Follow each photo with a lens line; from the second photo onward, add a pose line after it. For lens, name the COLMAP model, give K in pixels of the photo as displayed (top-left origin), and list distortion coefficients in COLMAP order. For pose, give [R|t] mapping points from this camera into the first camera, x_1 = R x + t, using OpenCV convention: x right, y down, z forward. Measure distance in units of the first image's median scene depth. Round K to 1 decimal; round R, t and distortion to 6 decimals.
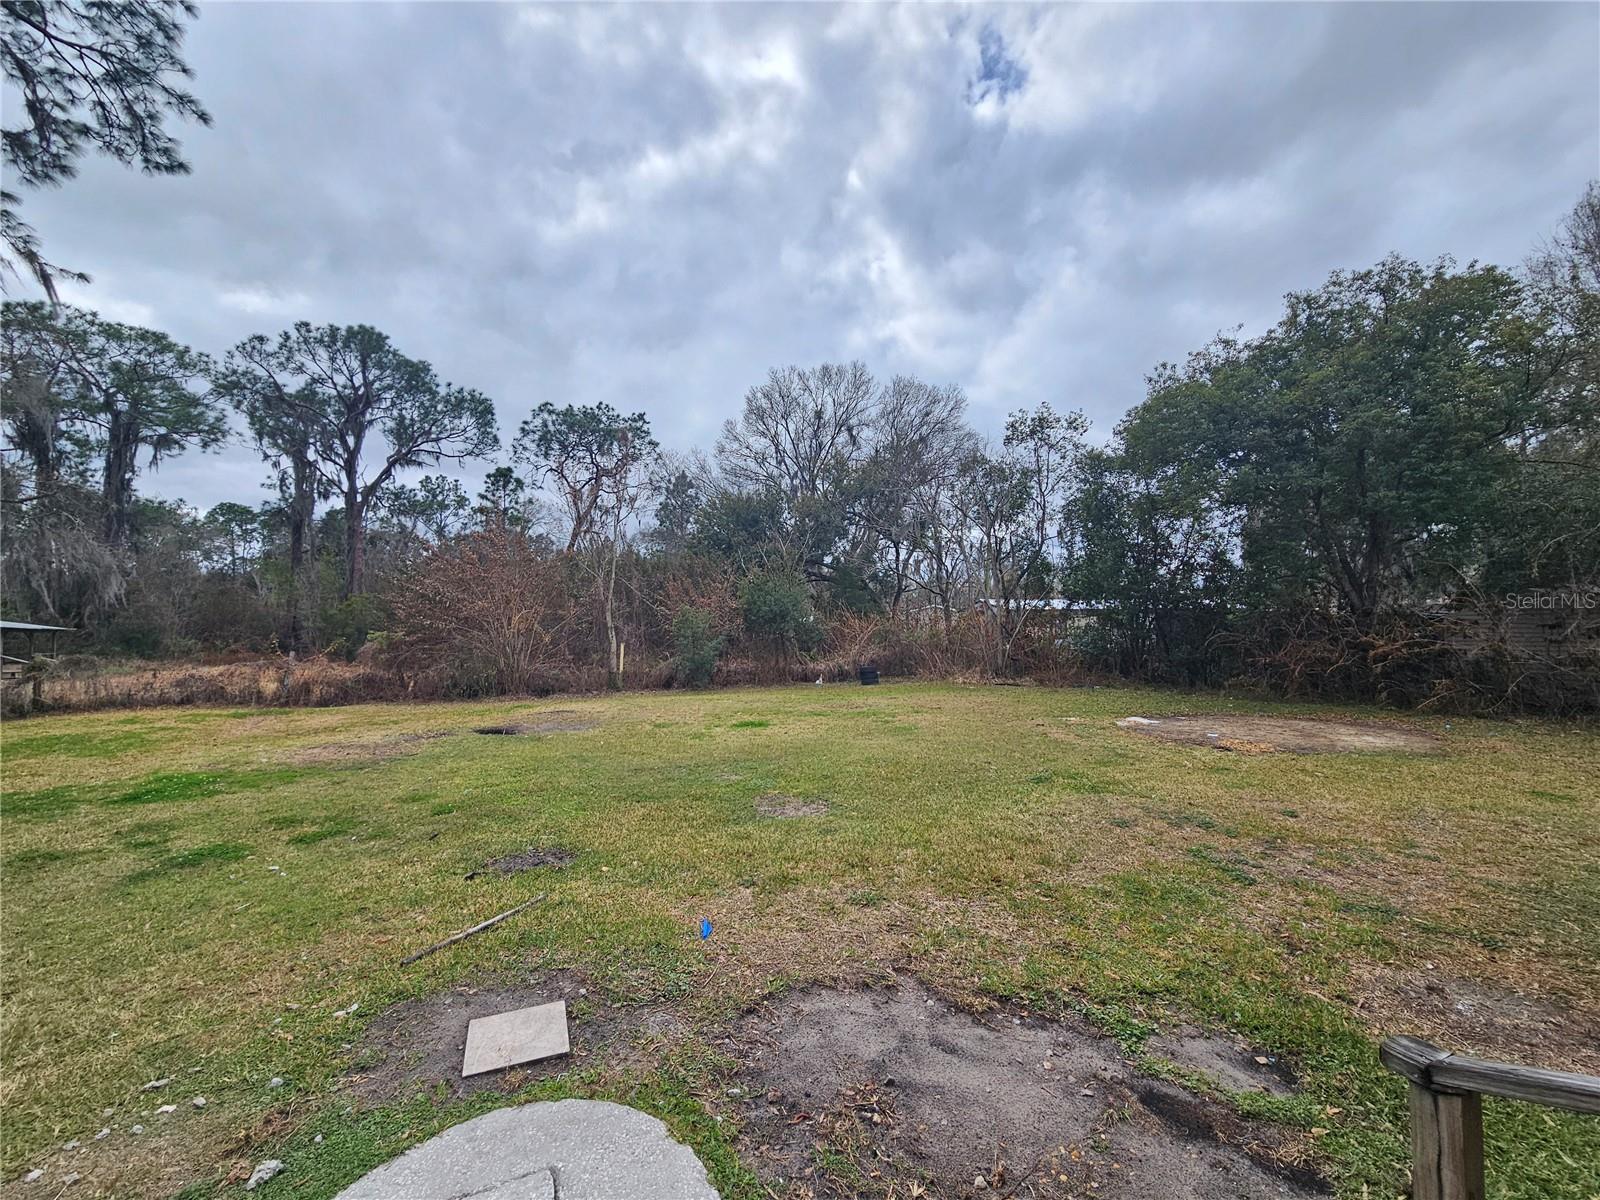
lens RADIAL K [[656.1, 0, 794.7], [0, 656.1, 605.8], [0, 0, 1]] dist [0.001064, 0.000312]
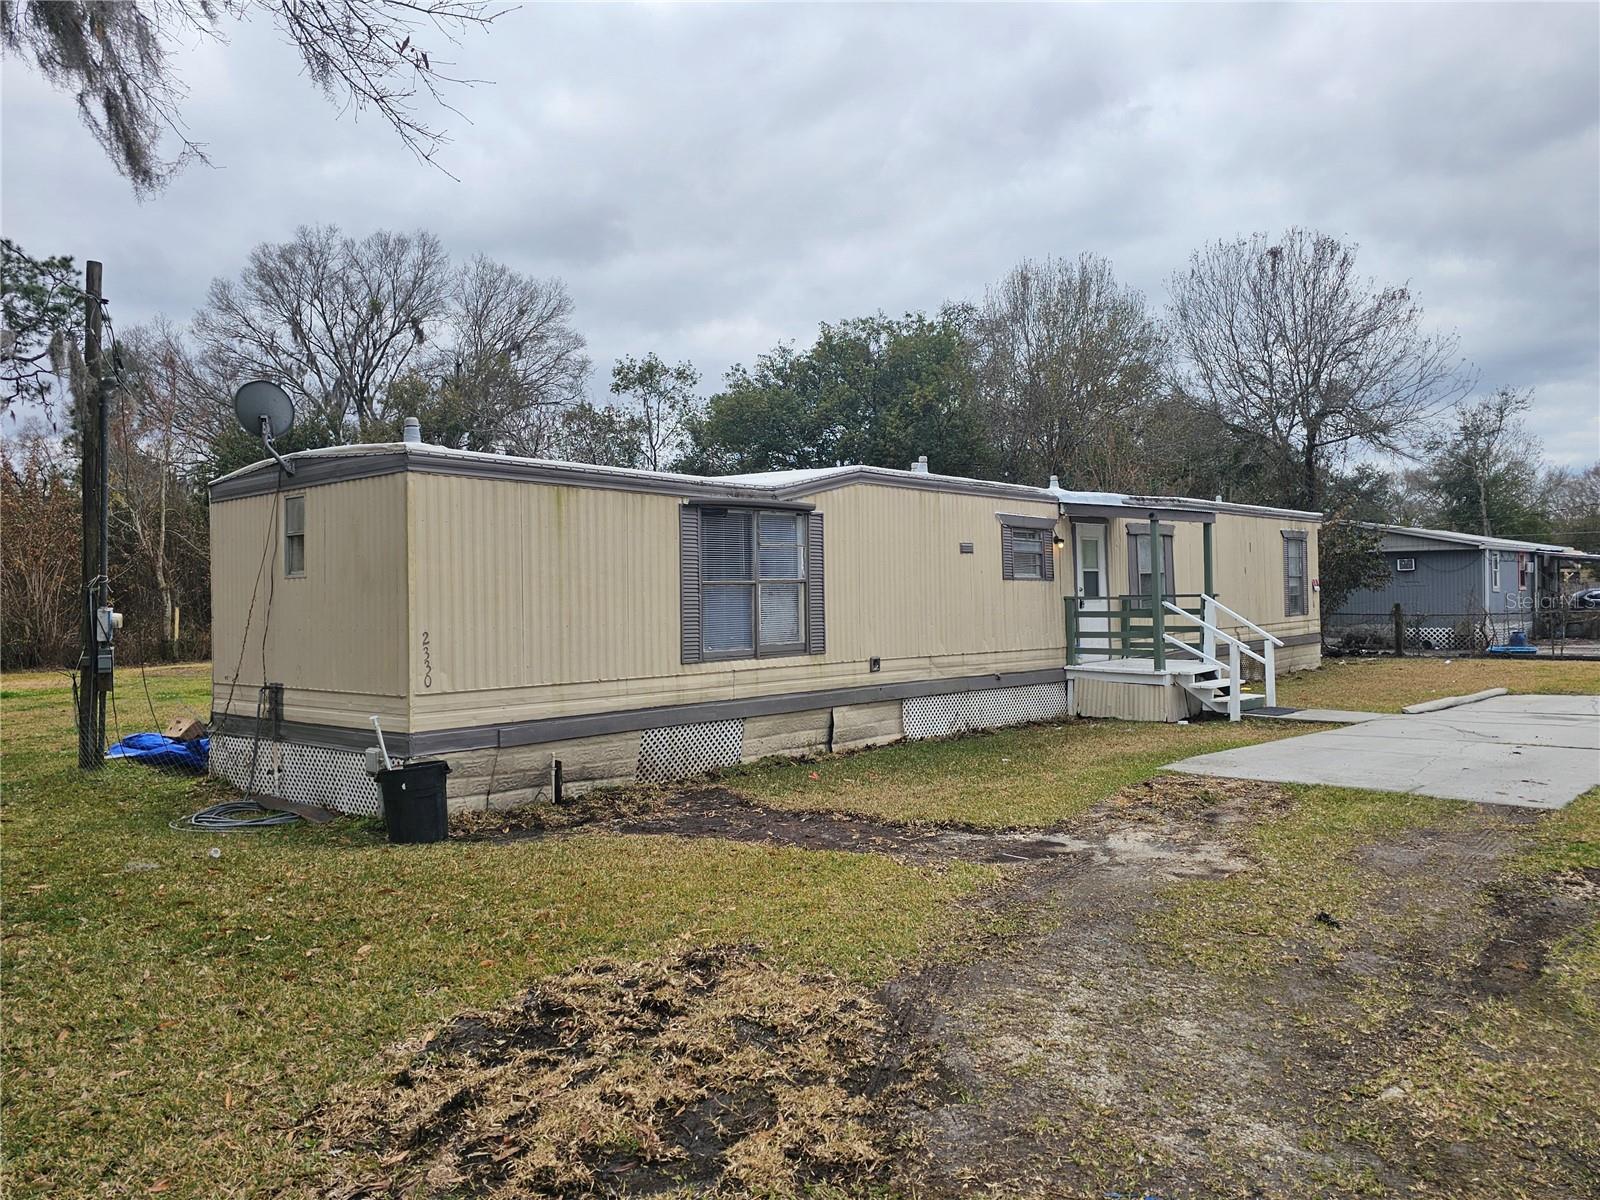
lens RADIAL K [[1173.3, 0, 800.0], [0, 1173.3, 600.0], [0, 0, 1]] dist [0.123335, -0.178235]
pose [[0.903588, -0.006788, 0.428349, -0.104998], [-0.010115, 0.999258, 0.037172, -0.010767], [-0.428283, -0.037921, 0.902848, -0.422479]]
